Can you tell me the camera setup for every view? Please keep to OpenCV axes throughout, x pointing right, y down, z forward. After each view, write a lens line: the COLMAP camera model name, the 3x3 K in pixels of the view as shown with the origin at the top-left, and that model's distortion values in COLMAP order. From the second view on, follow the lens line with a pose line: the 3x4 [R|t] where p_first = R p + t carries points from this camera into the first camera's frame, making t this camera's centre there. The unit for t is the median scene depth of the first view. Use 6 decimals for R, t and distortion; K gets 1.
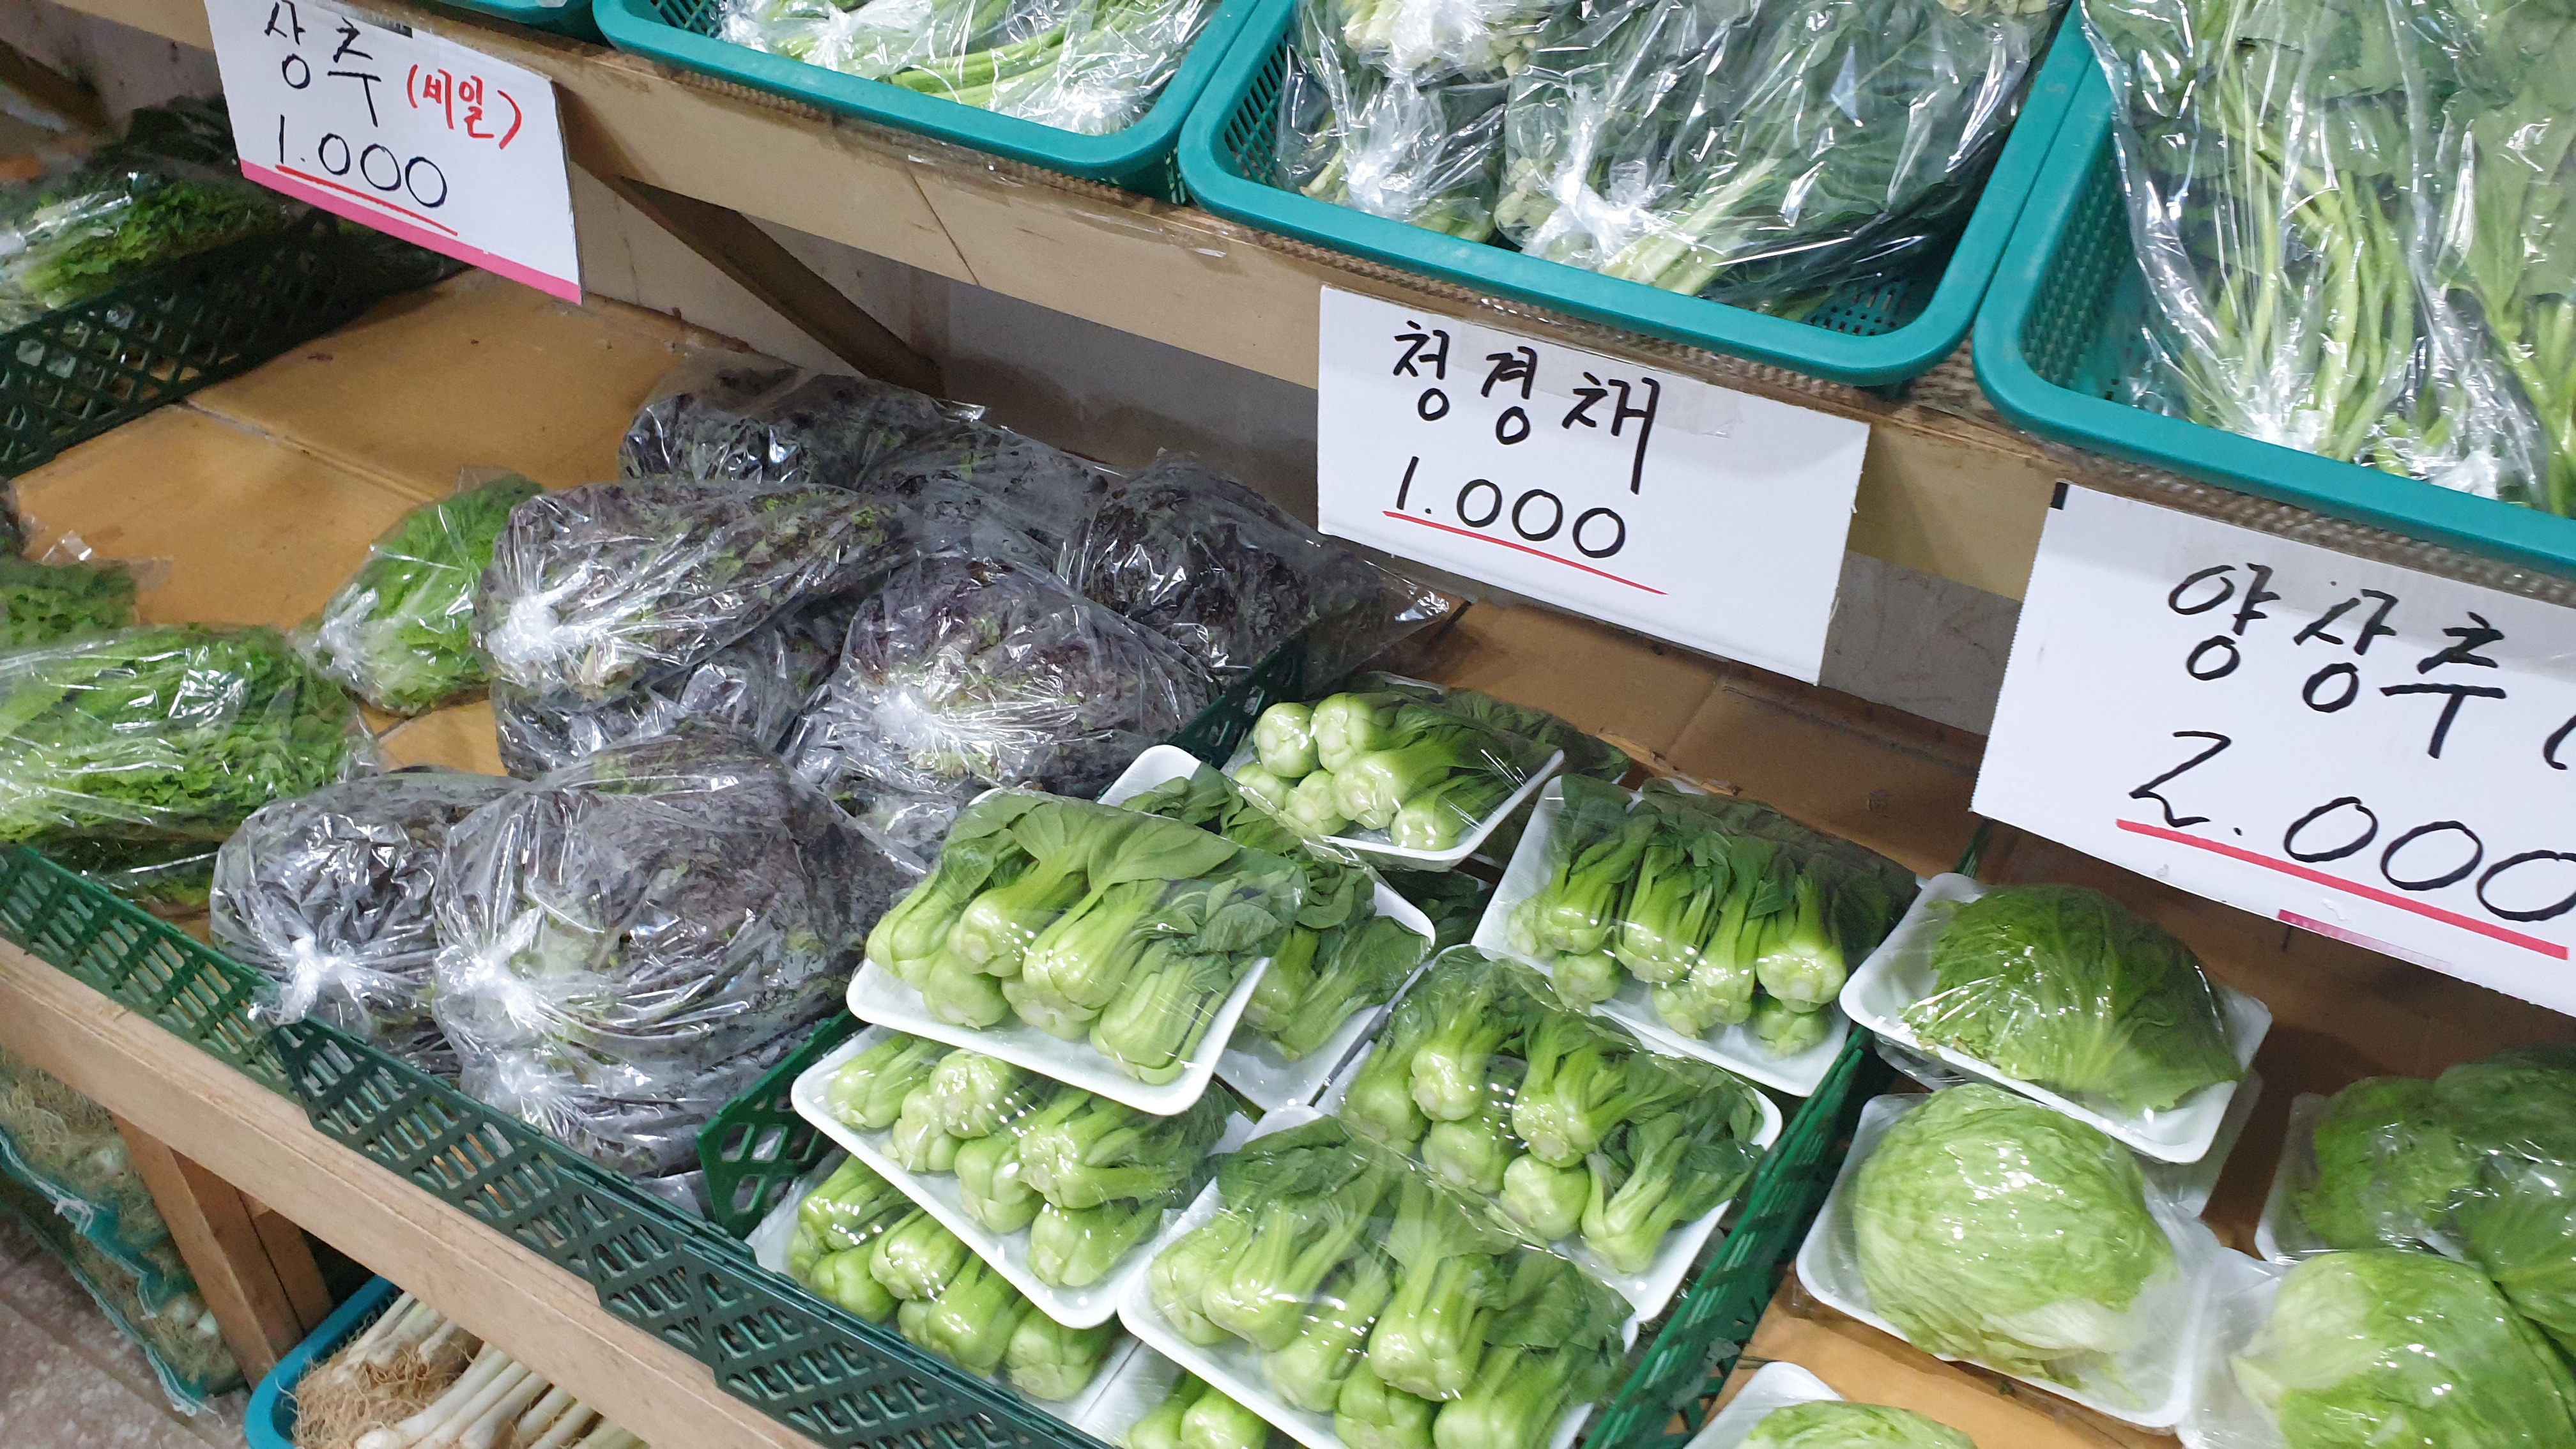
lens RADIAL K [[1957.1, 0, 1291.1], [0, 1957.1, 722.4], [0, 0, 1]] dist [0.039679, -0.017429]
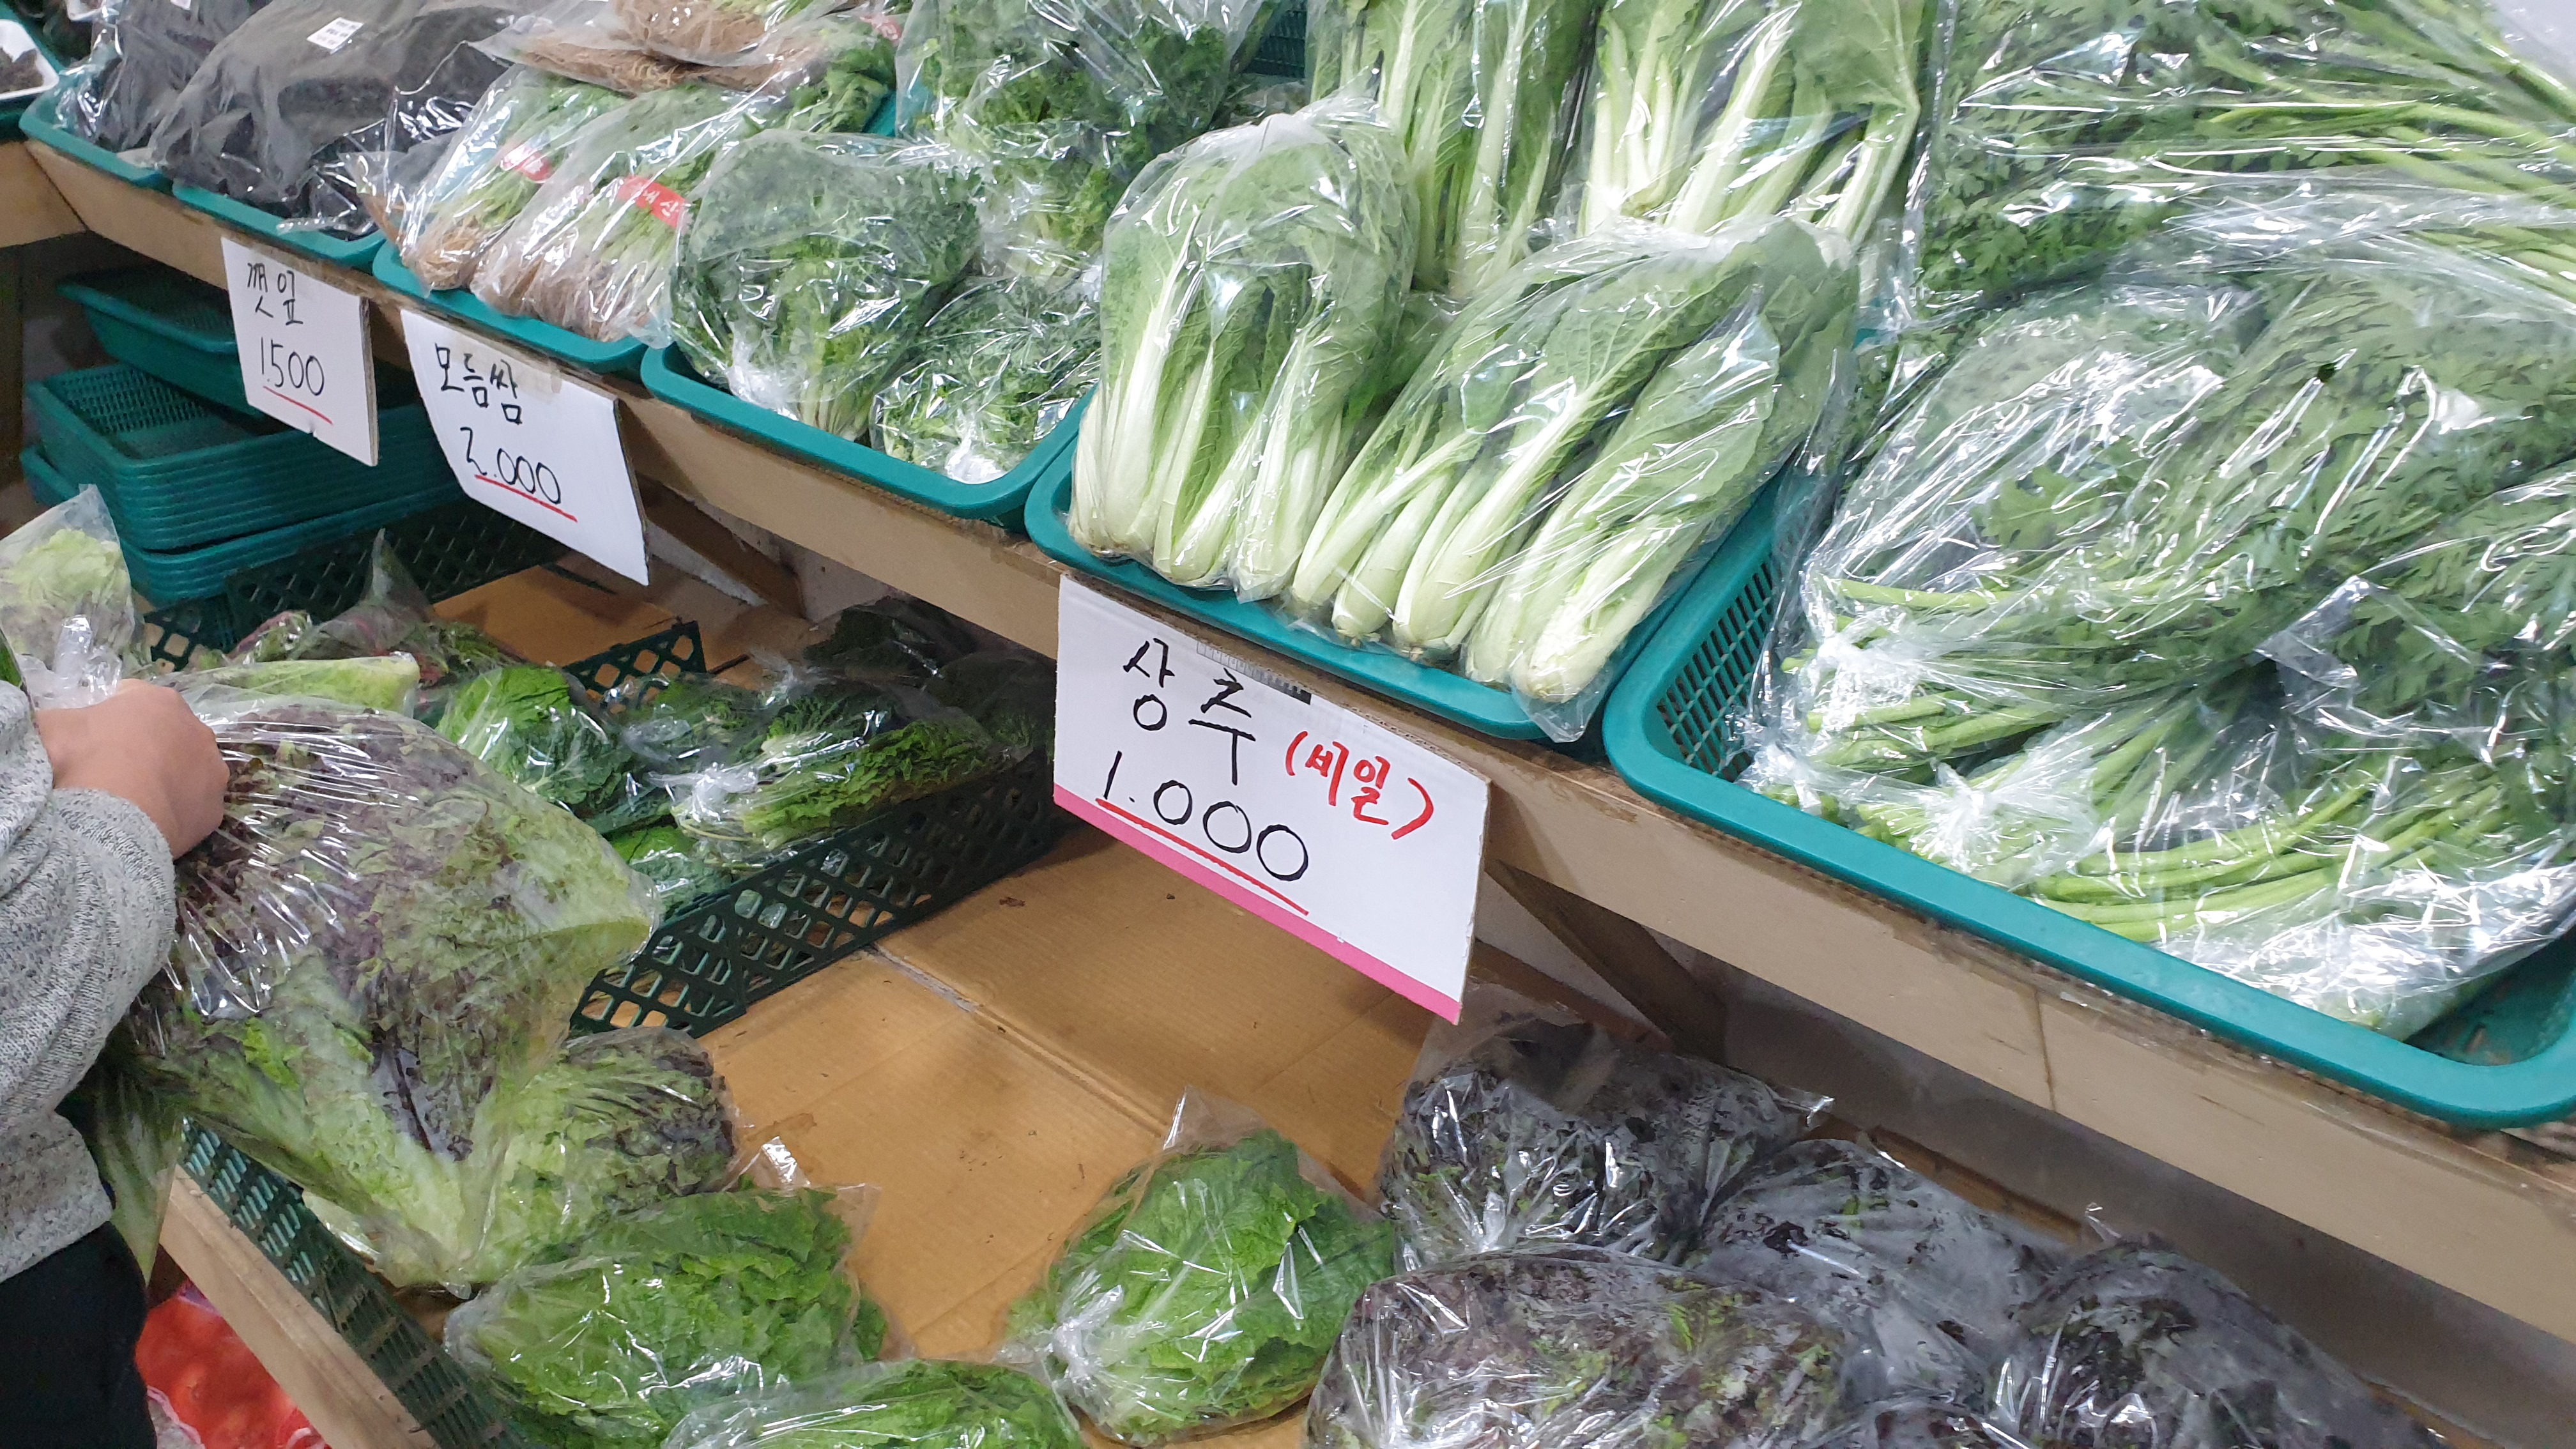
lens RADIAL K [[1957.1, 0, 1286.9], [0, 1957.1, 726.1], [0, 0, 1]] dist [0.039679, -0.017429]
pose [[0.977109, 0.077374, -0.198170, -0.247223], [-0.109557, 0.981508, -0.156969, -0.175961], [0.182360, 0.175086, 0.967517, 0.165241]]
